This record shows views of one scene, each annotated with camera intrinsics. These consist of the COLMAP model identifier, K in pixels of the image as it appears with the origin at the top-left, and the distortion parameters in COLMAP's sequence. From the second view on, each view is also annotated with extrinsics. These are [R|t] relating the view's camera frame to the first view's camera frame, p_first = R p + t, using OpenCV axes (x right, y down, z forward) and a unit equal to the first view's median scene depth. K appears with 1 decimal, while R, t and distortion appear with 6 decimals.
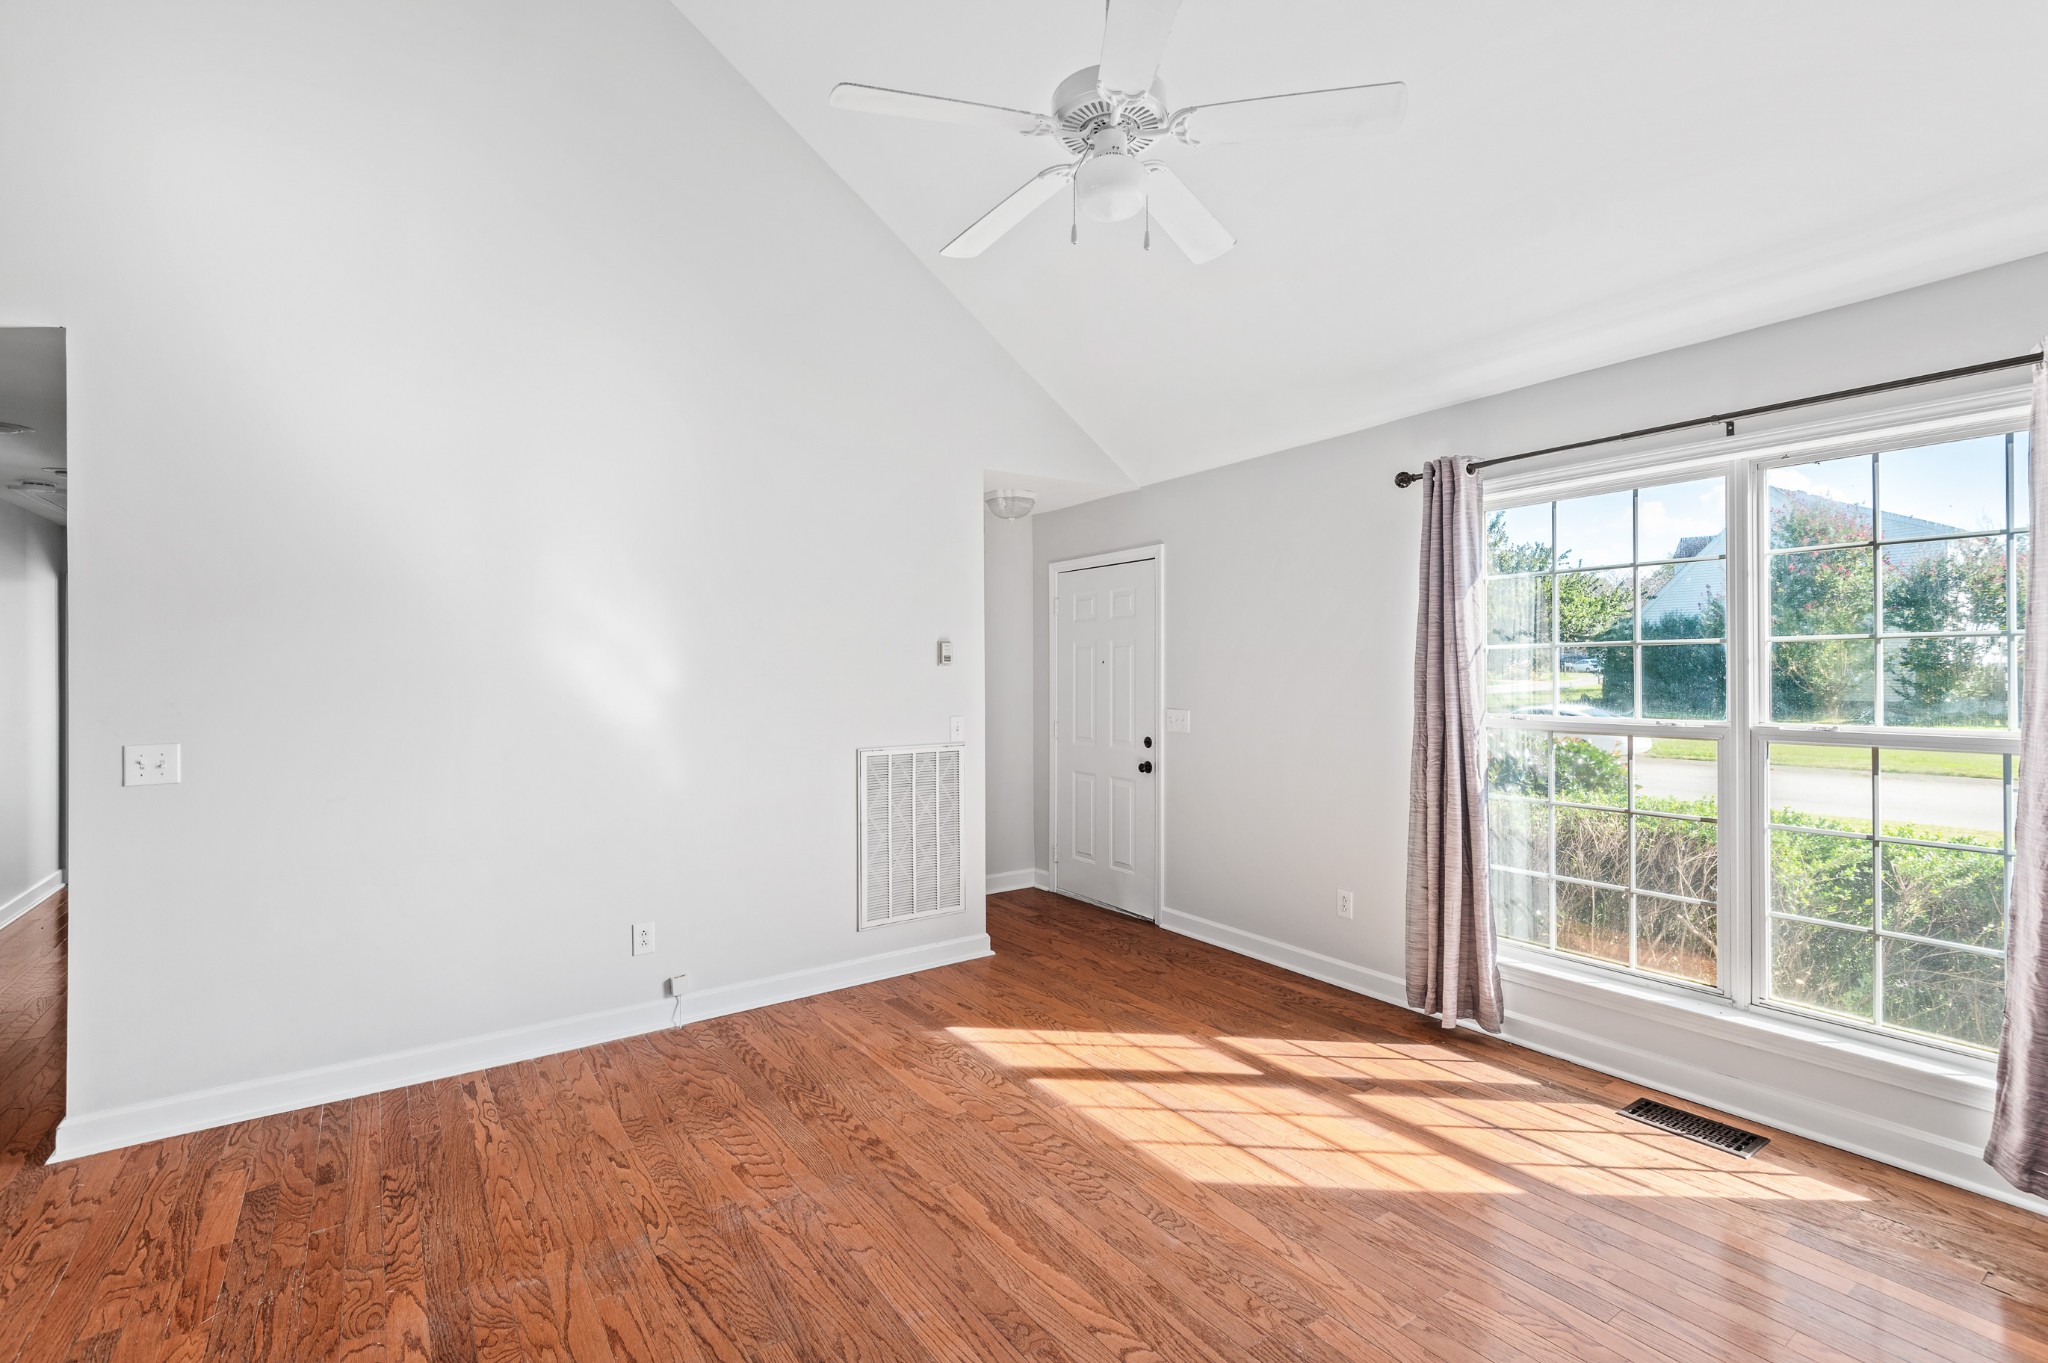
lens RADIAL K [[909.6, 0, 1025.1], [0, 909.6, 669.9], [0, 0, 1]] dist [0.016968, -0.000526]
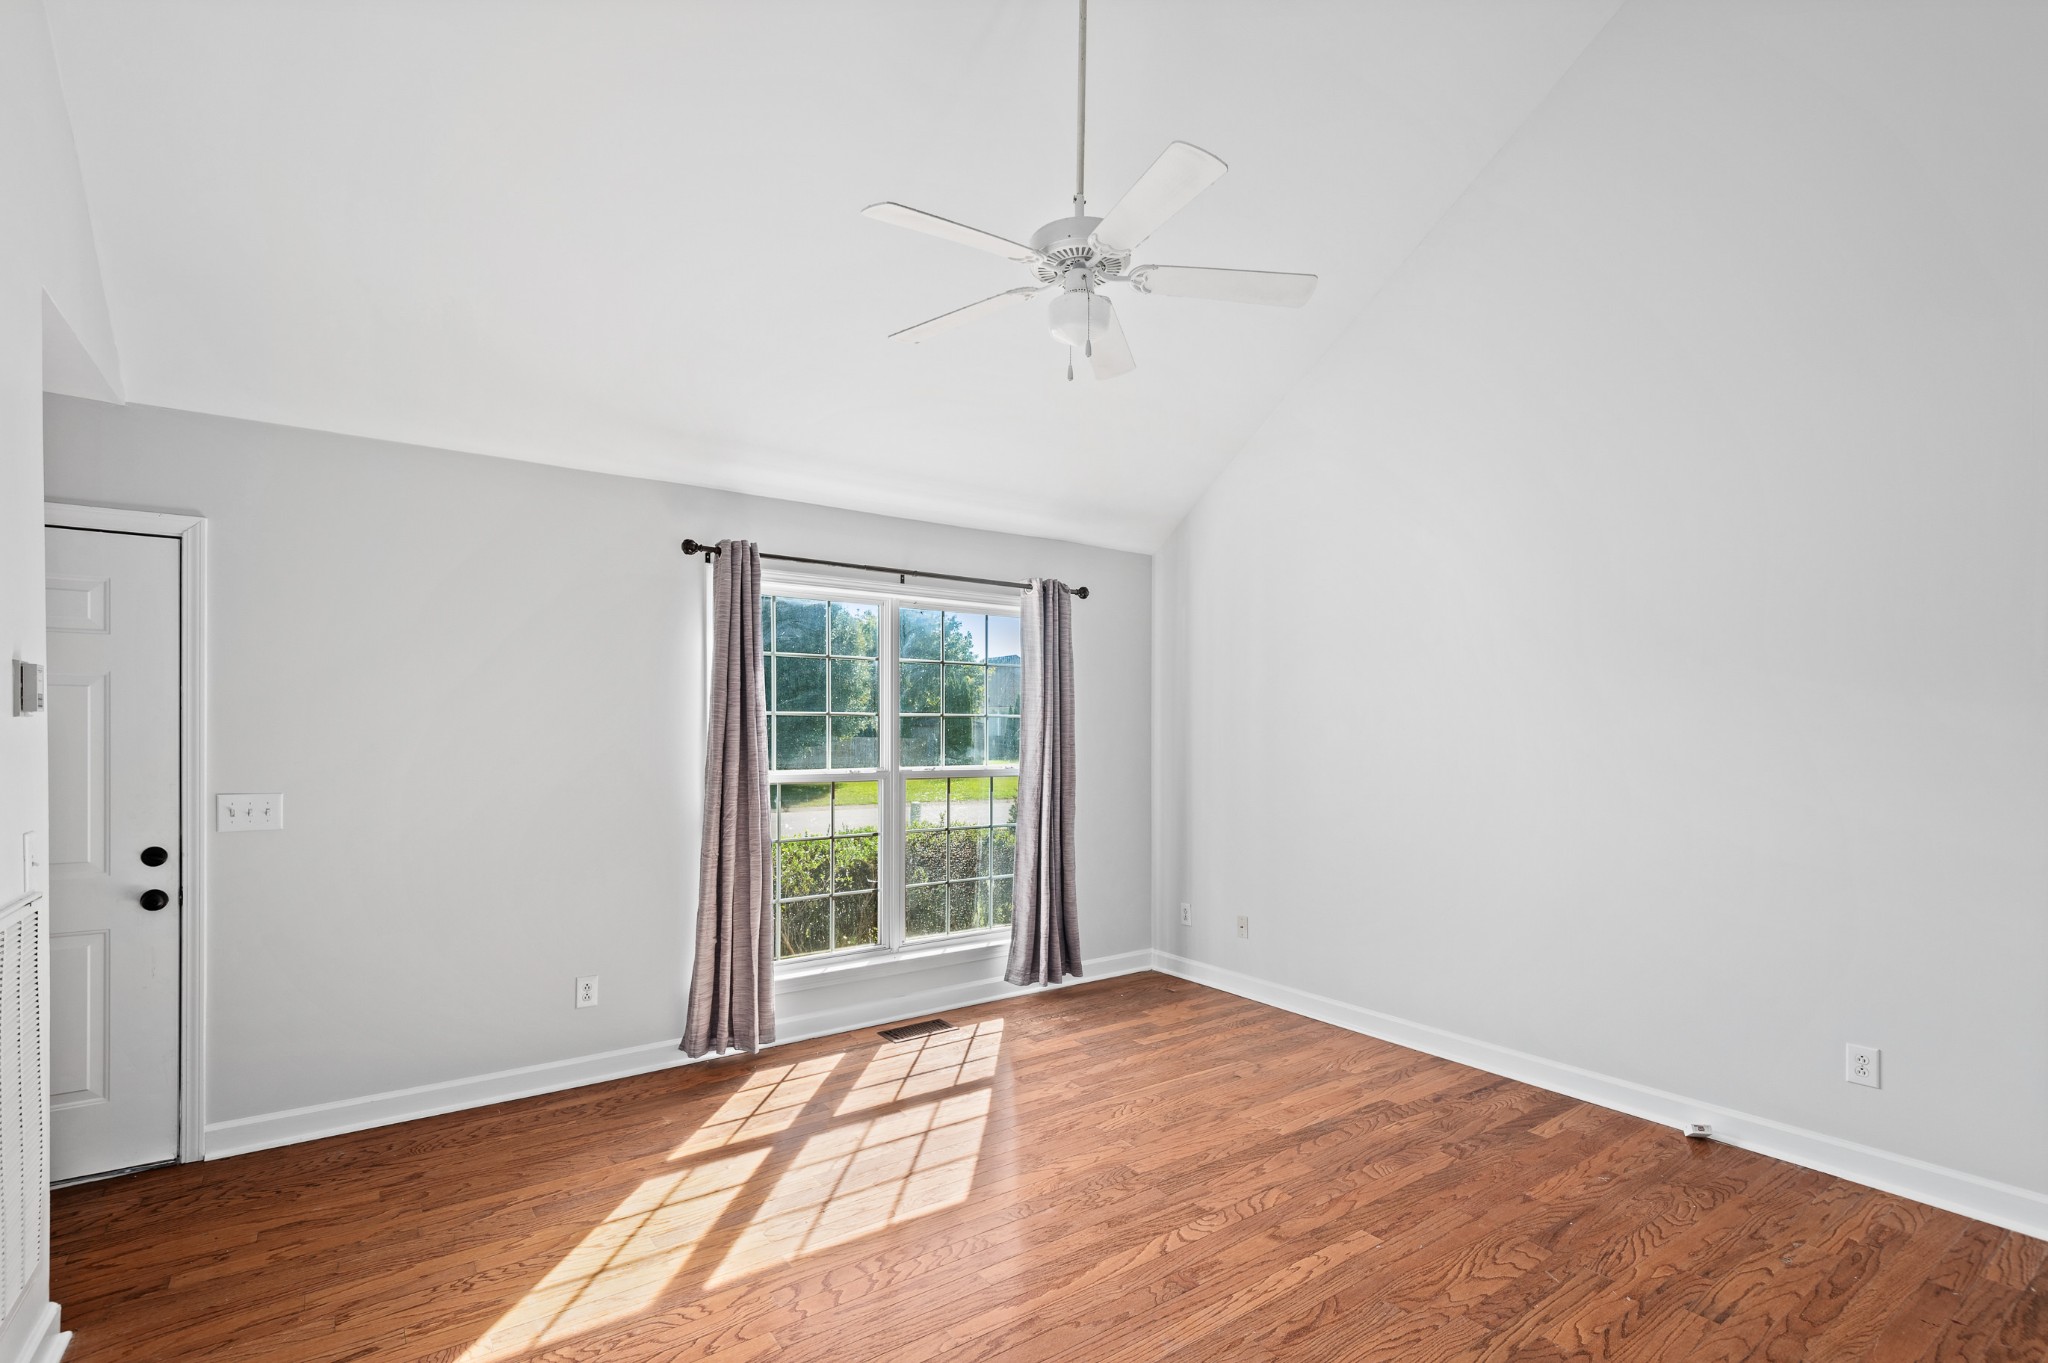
lens RADIAL K [[953.4, 0, 1025.3], [0, 953.4, 732.2], [0, 0, 1]] dist [0.003823, 0.000364]
pose [[-0.017245, 0.003469, 0.999845, -0.703937], [-0.006276, 0.999974, -0.003577, 0.000436], [-0.999832, -0.006336, -0.017223, 0.684579]]
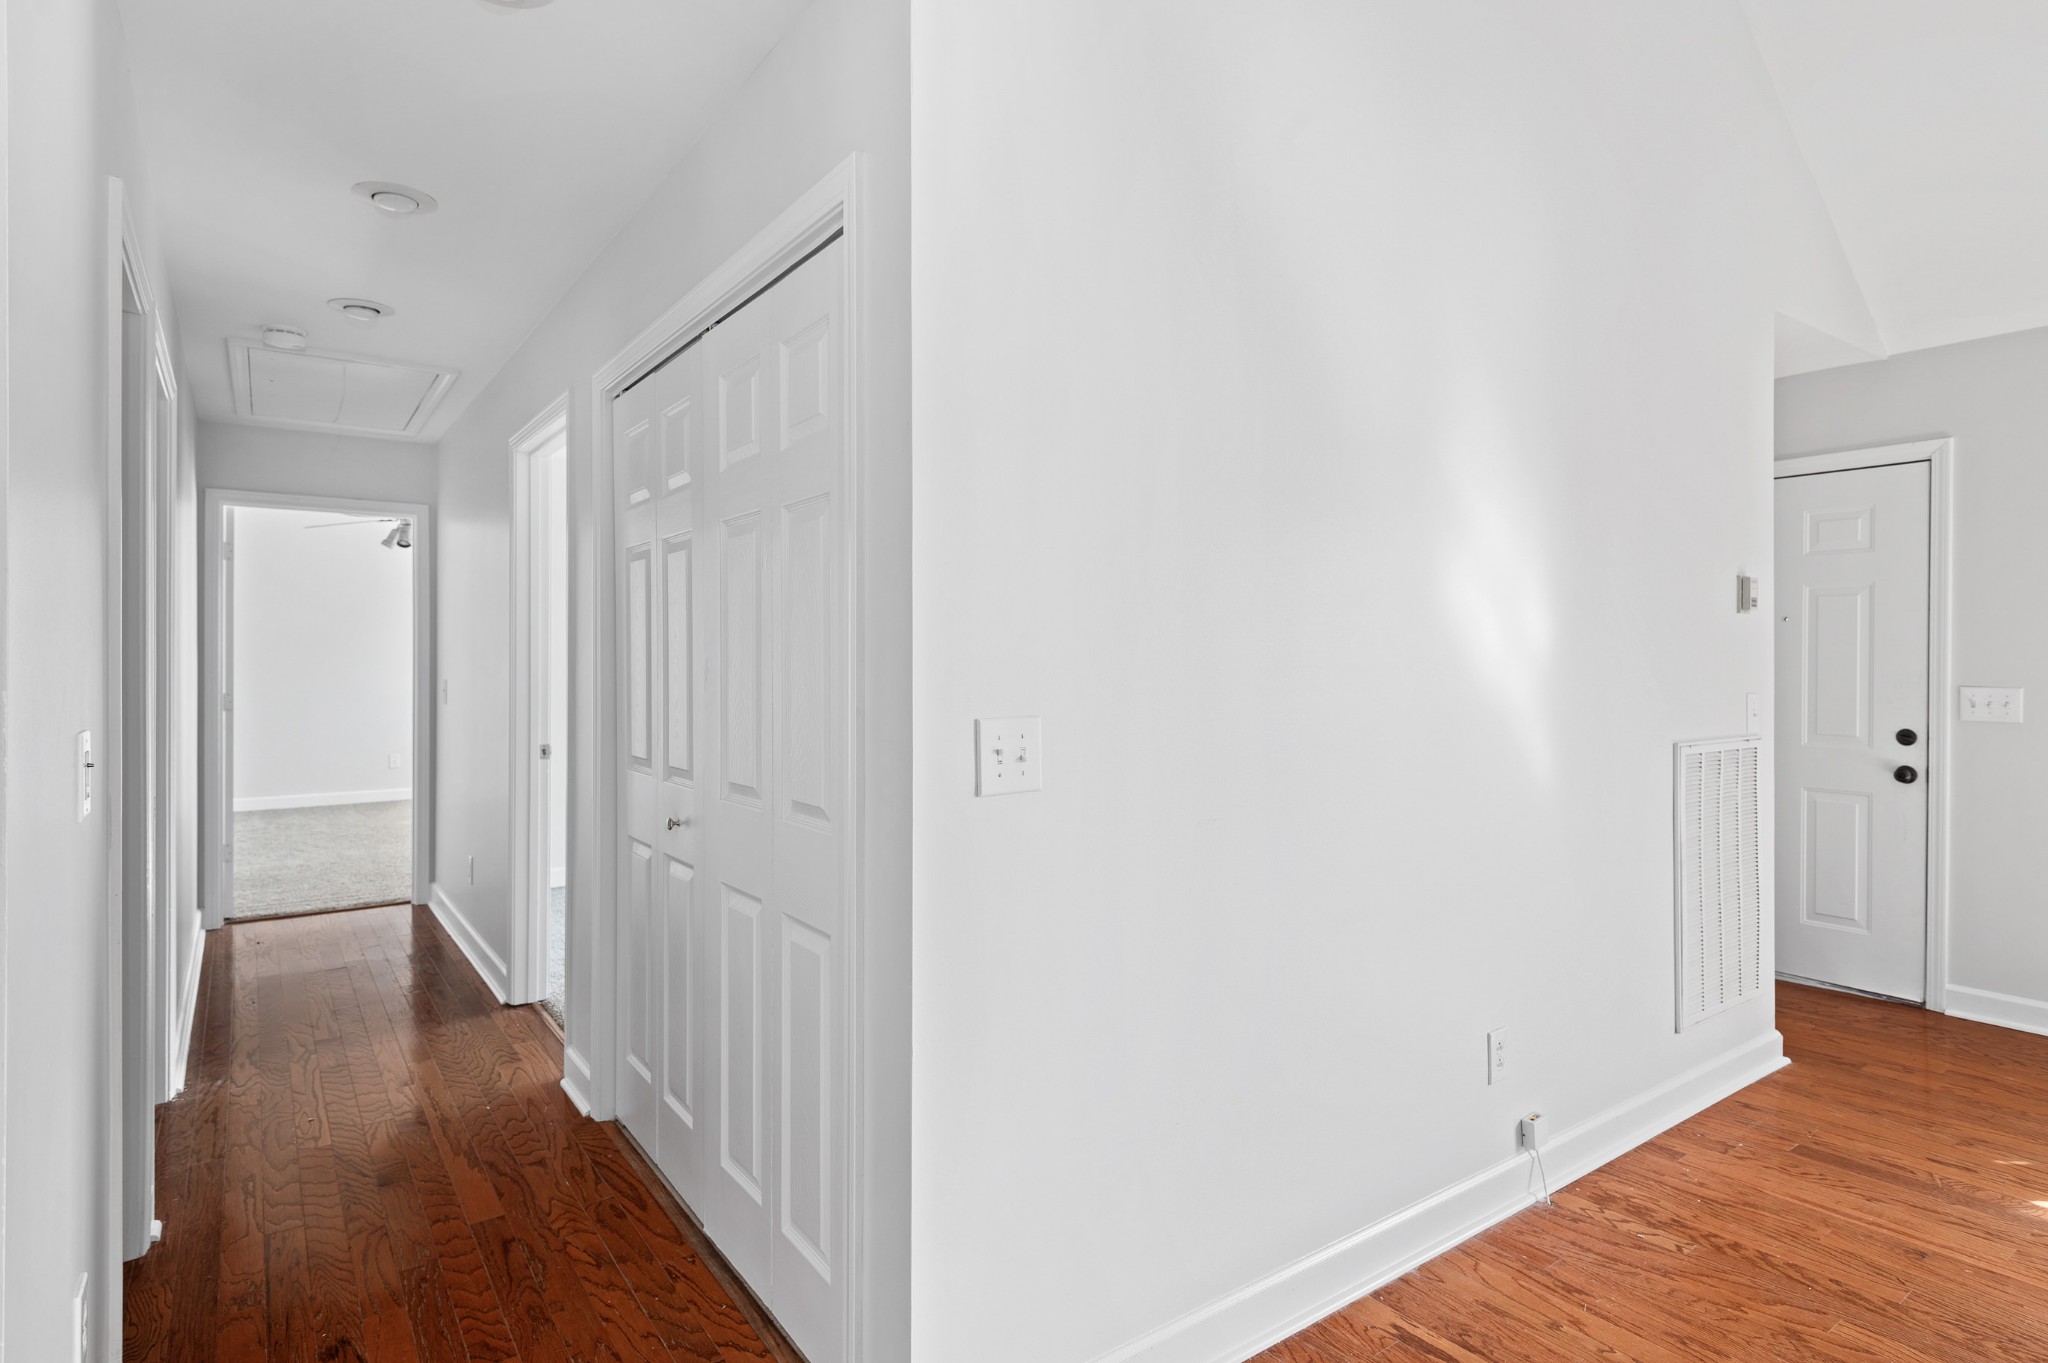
lens RADIAL K [[1071.0, 0, 1021.4], [0, 1071.0, 667.2], [0, 0, 1]] dist [0.003848, 0.001209]
pose [[0.999967, 0.007200, 0.003738, -0.764834], [-0.007232, 0.999937, 0.008610, 0.038714], [-0.003675, -0.008637, 0.999956, 0.317594]]
